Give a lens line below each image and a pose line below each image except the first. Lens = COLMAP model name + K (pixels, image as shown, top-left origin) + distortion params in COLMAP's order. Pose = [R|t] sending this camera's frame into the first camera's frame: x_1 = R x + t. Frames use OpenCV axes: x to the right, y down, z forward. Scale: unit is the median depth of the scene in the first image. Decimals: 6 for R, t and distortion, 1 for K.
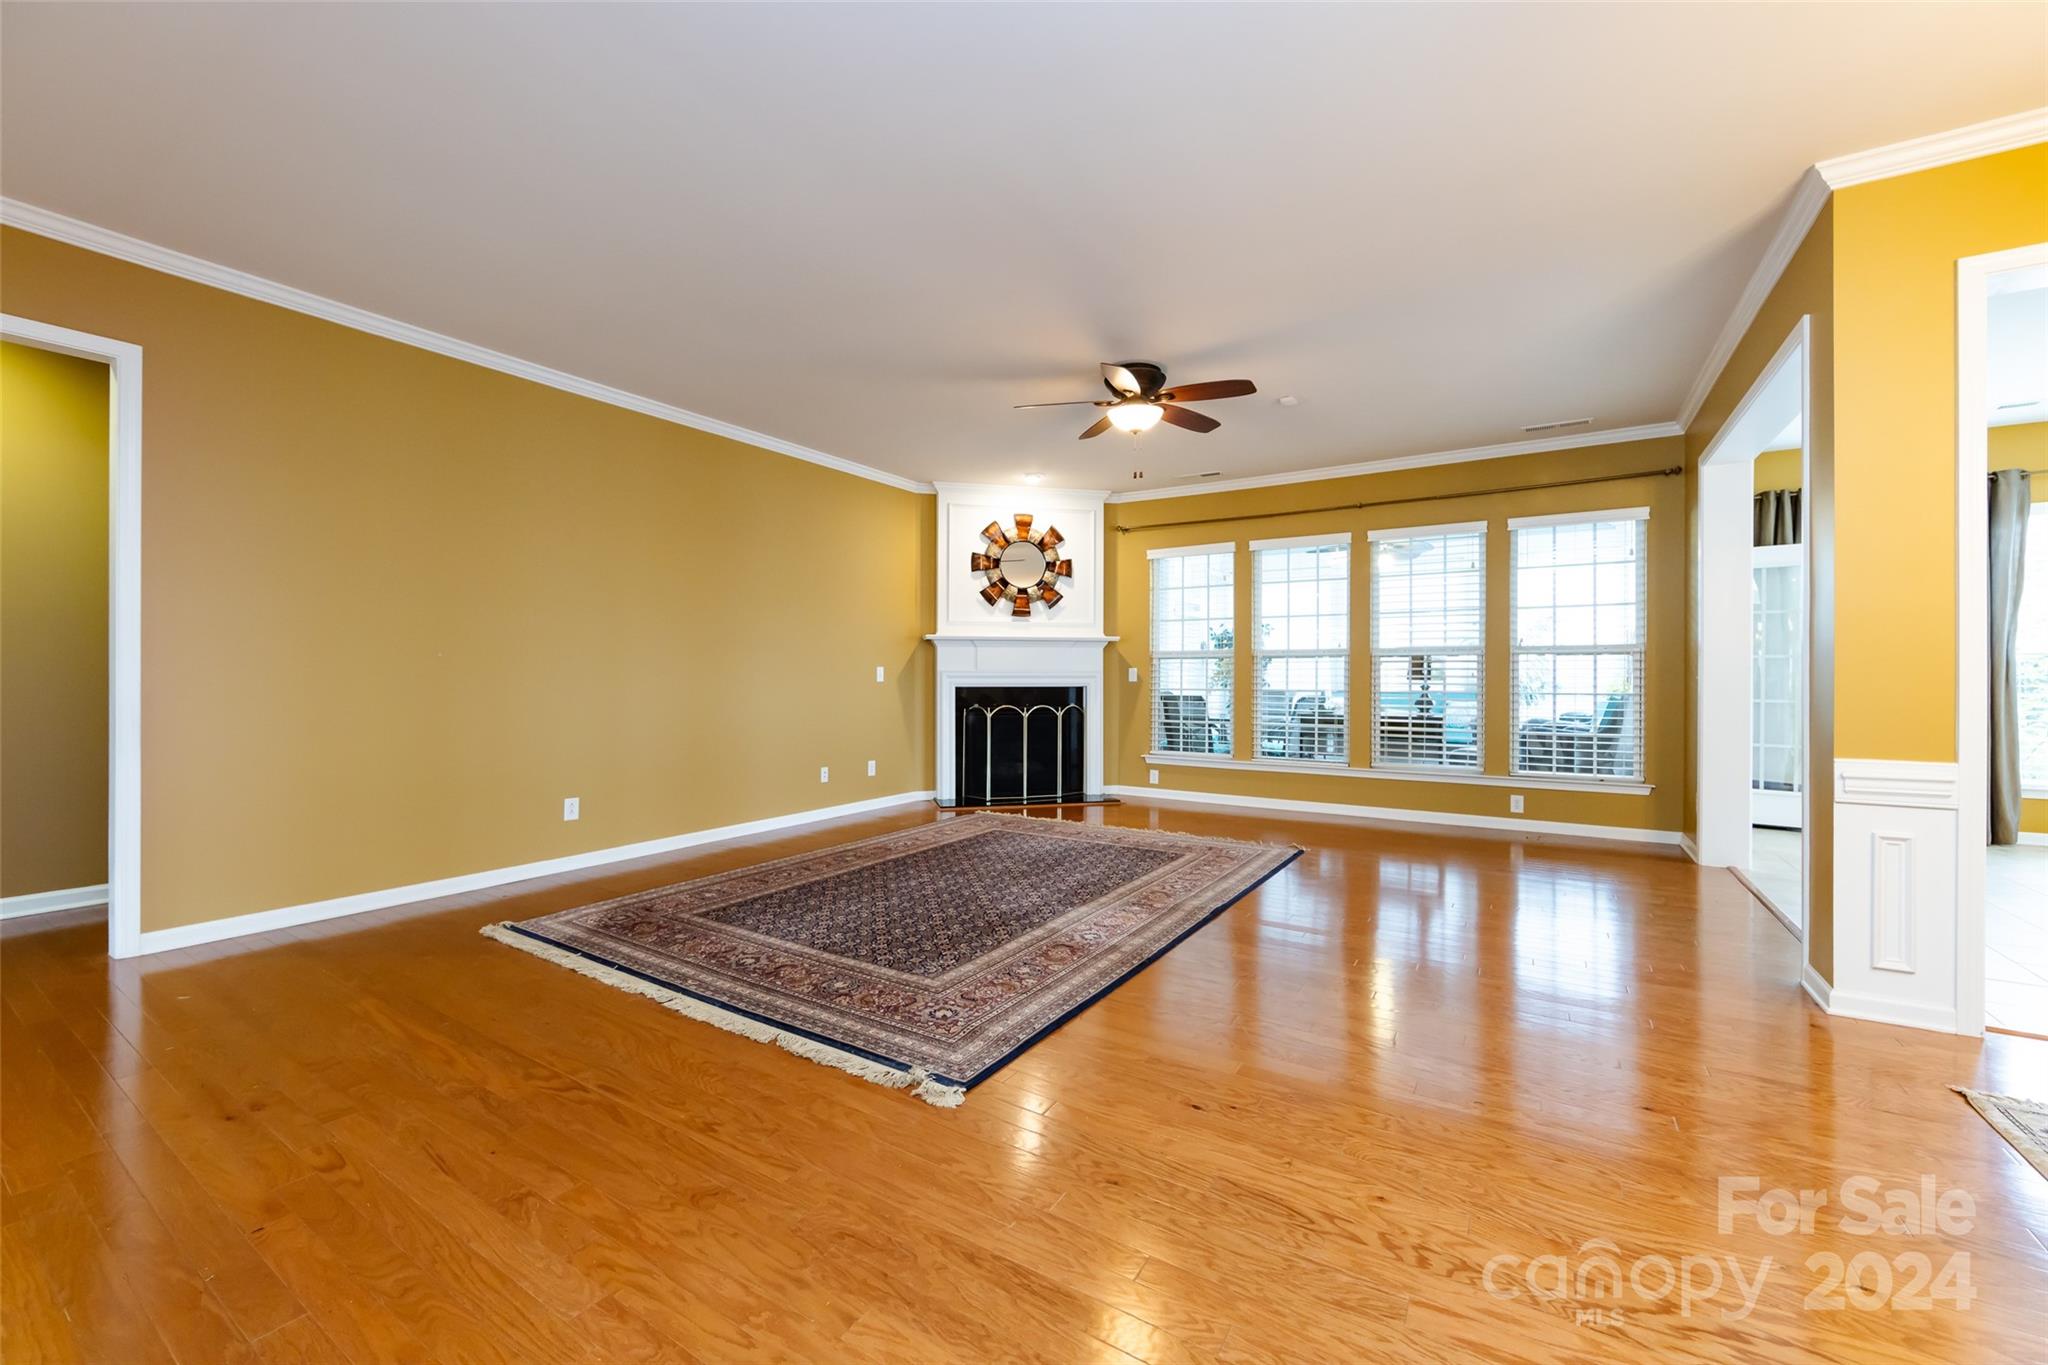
lens RADIAL K [[814.1, 0, 1020.8], [0, 814.1, 692.0], [0, 0, 1]] dist [-0.005651, -0.000322]
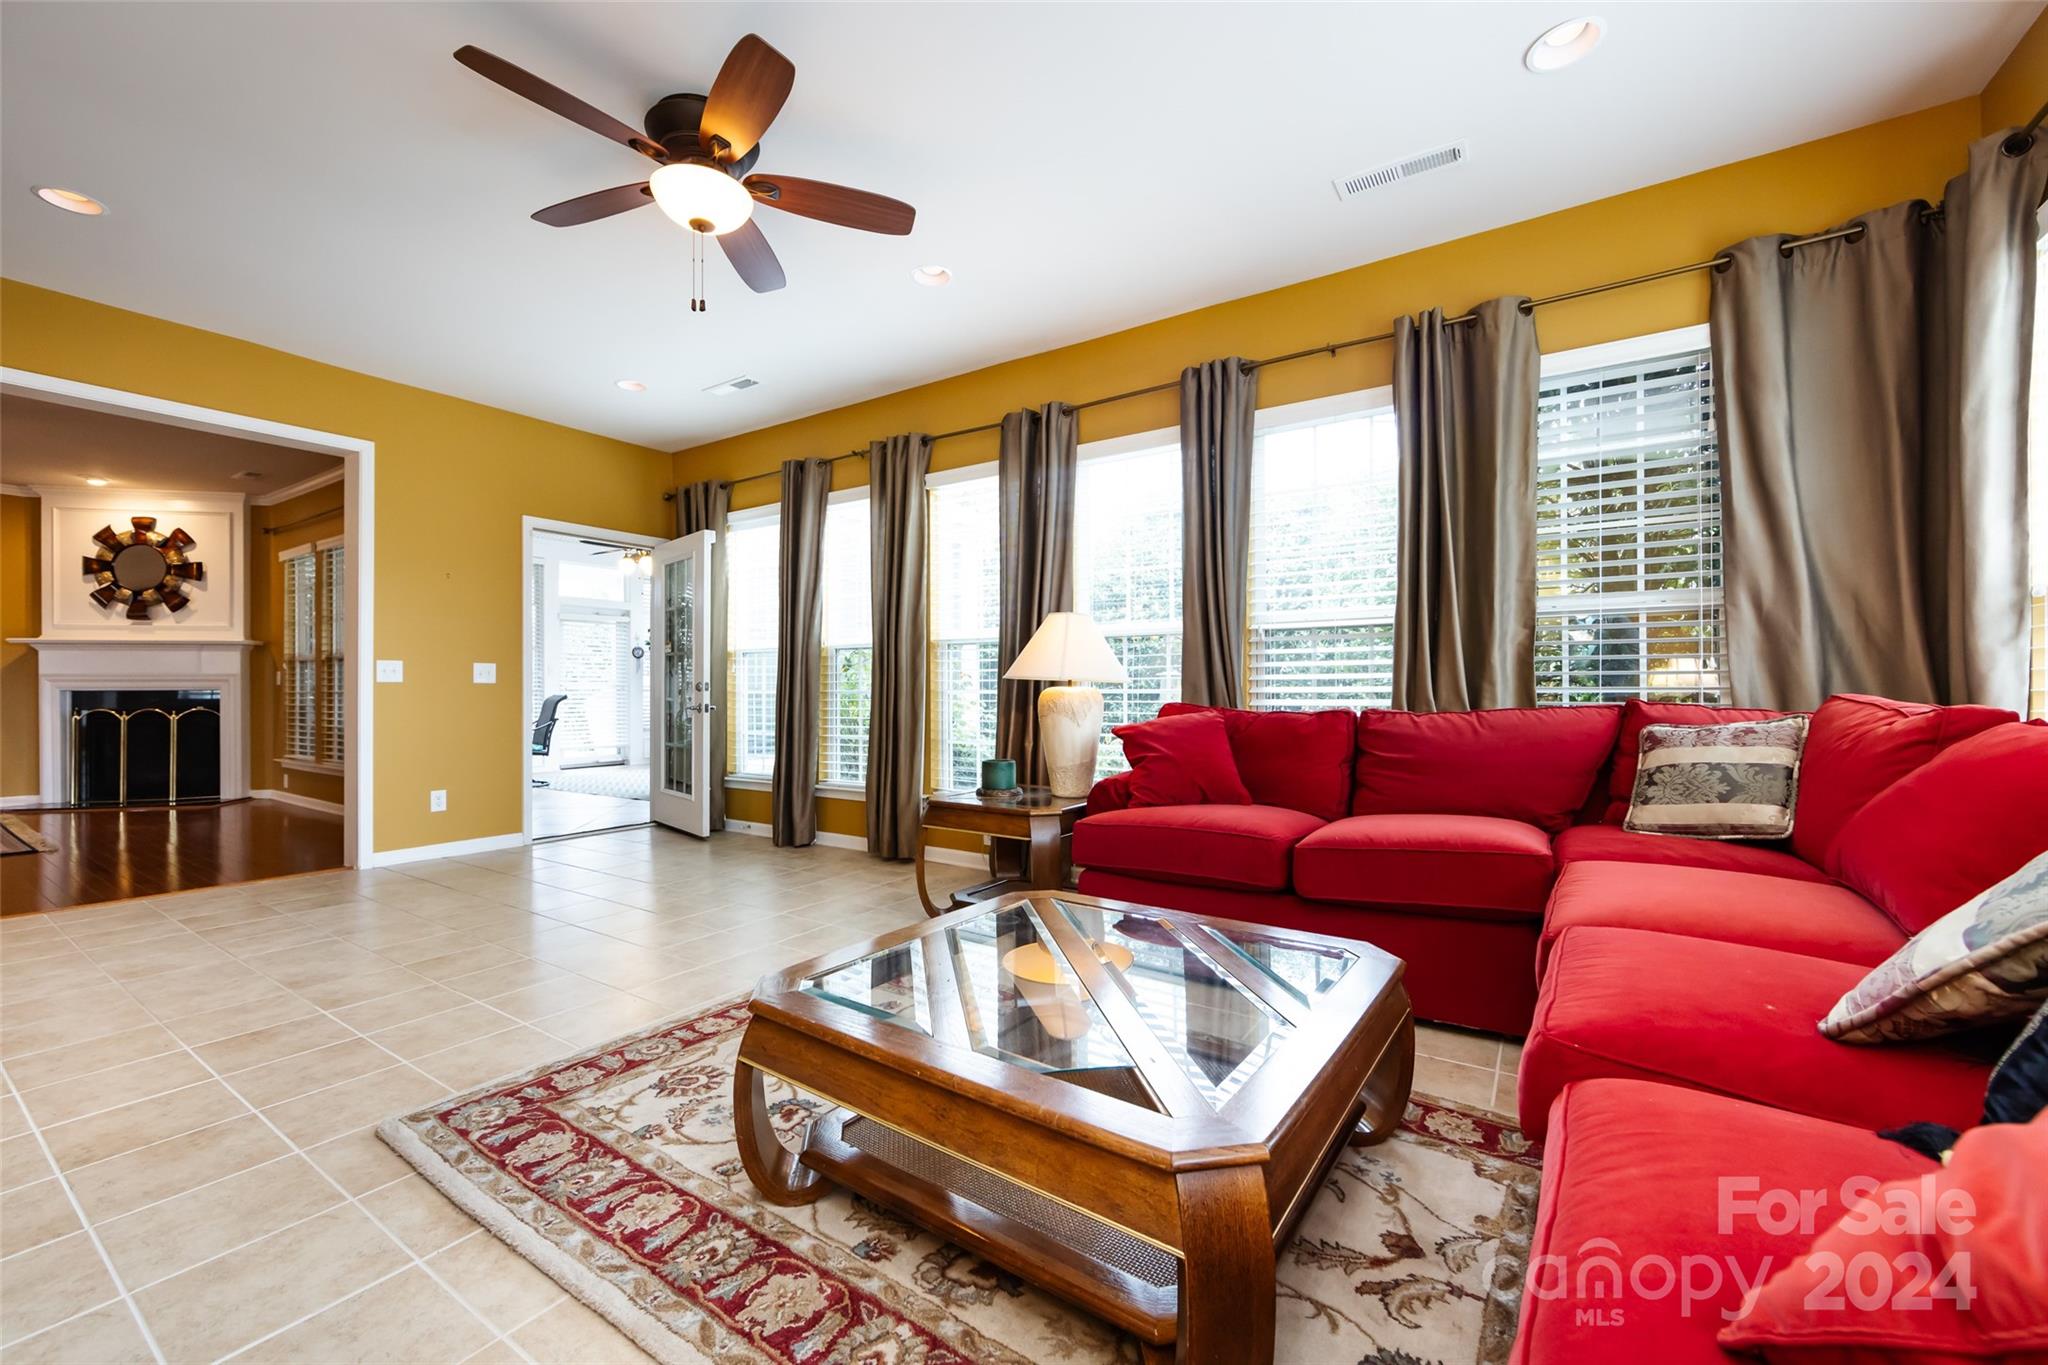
lens RADIAL K [[814.1, 0, 1020.8], [0, 814.1, 692.0], [0, 0, 1]] dist [-0.005651, -0.000322]
pose [[0.999896, -0.004486, -0.013729, 1.104350], [0.004274, 0.999871, -0.015483, 0.015504], [0.013797, 0.015423, 0.999786, 0.026987]]
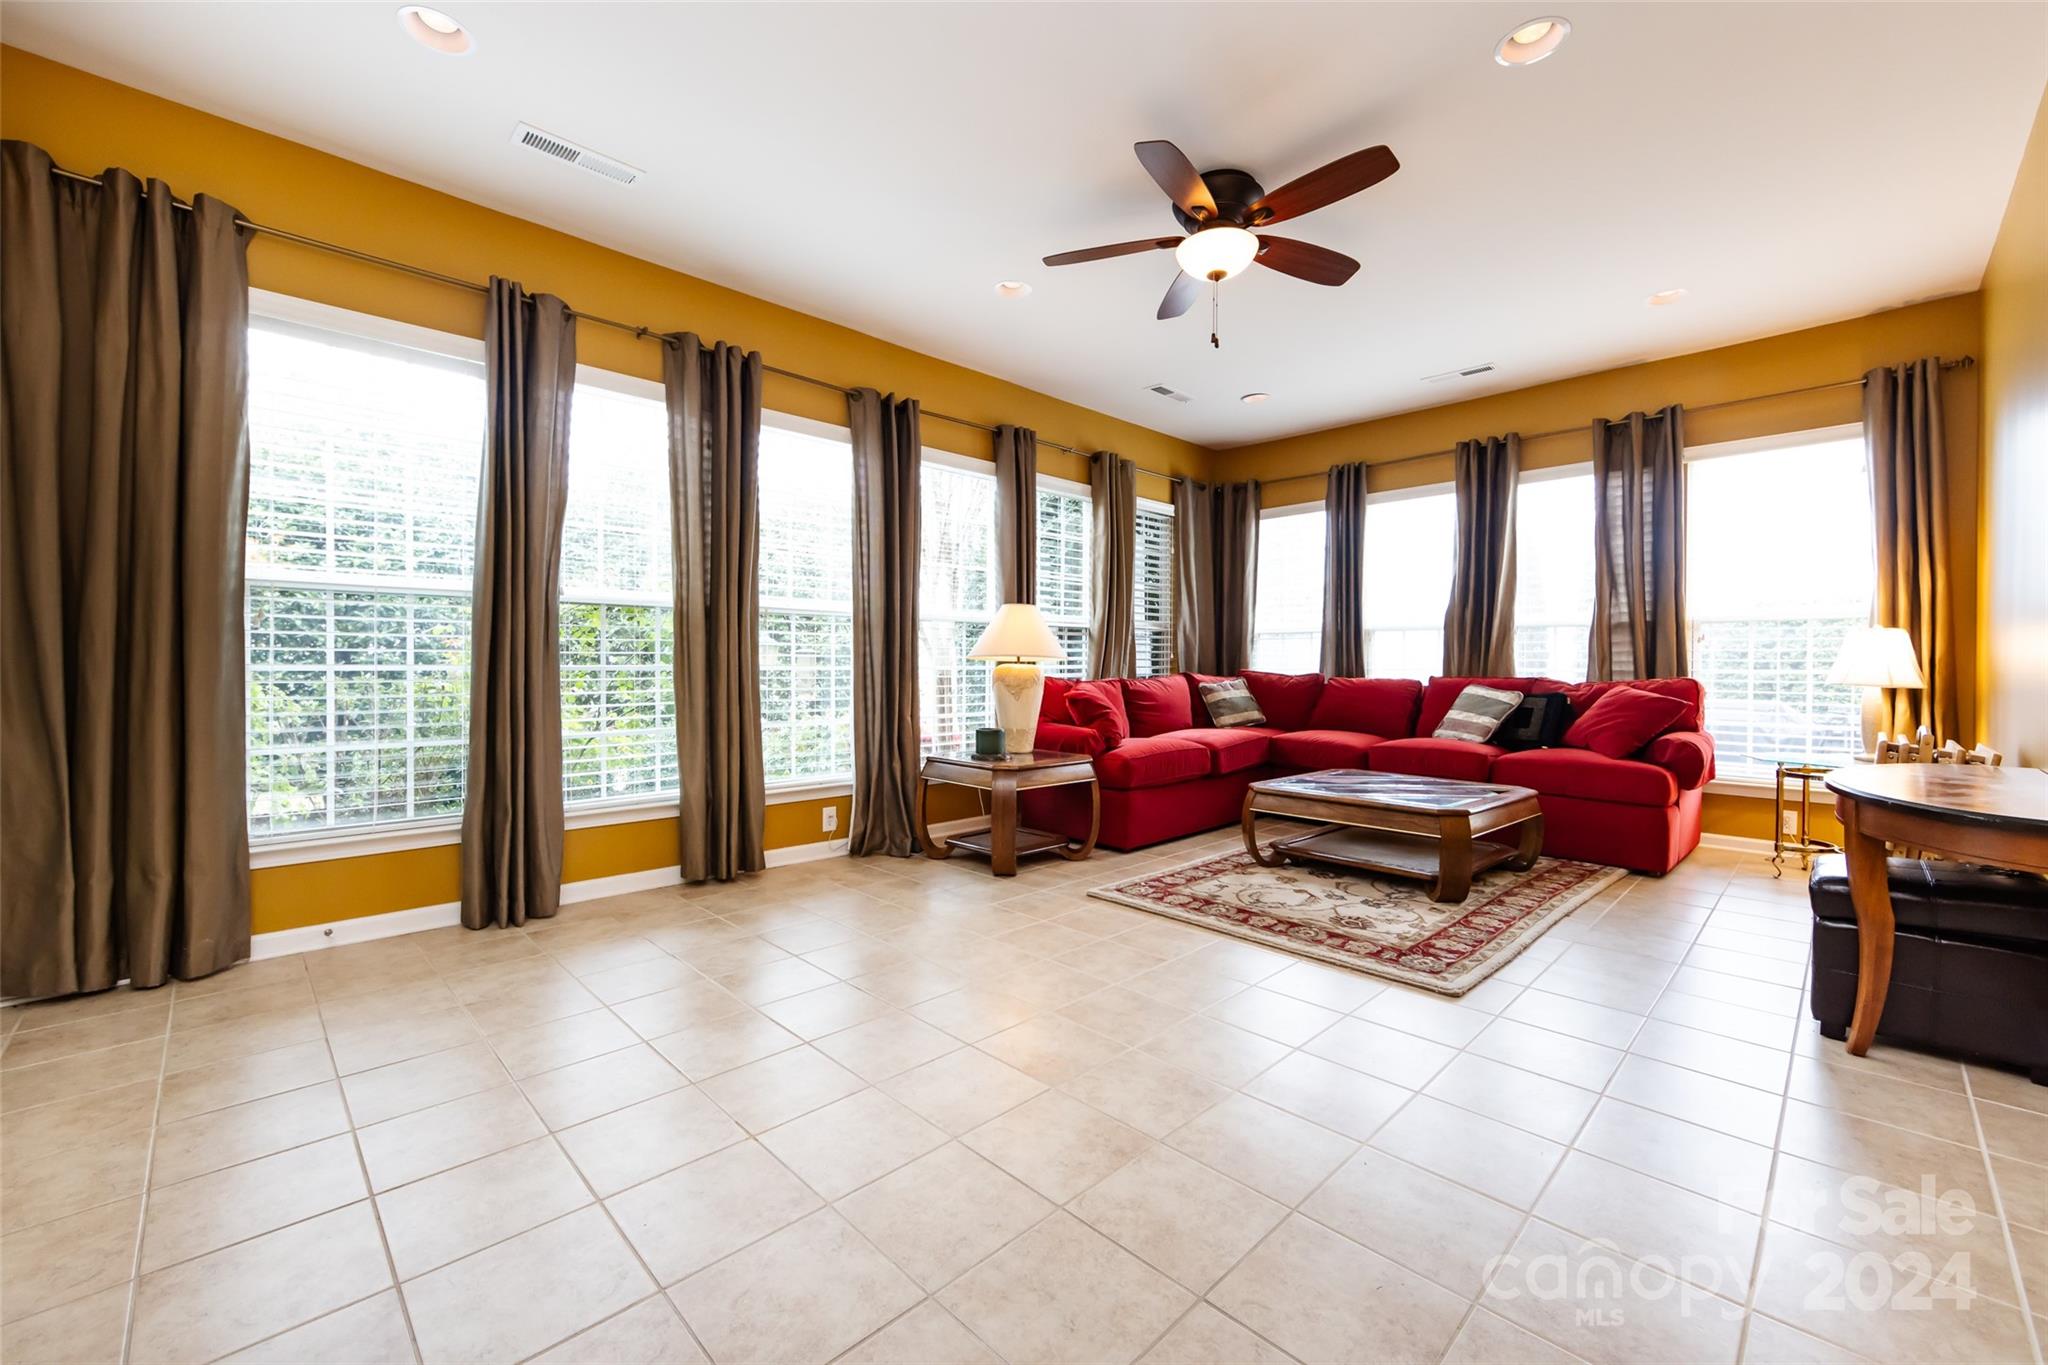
lens RADIAL K [[834.5, 0, 1023.9], [0, 834.5, 672.3], [0, 0, 1]] dist [-0.001638, -0.000110]
pose [[0.216092, -0.006815, 0.976349, 0.511236], [0.015999, 0.999866, 0.003439, 0.009027], [-0.976242, 0.014877, 0.216173, 0.384956]]
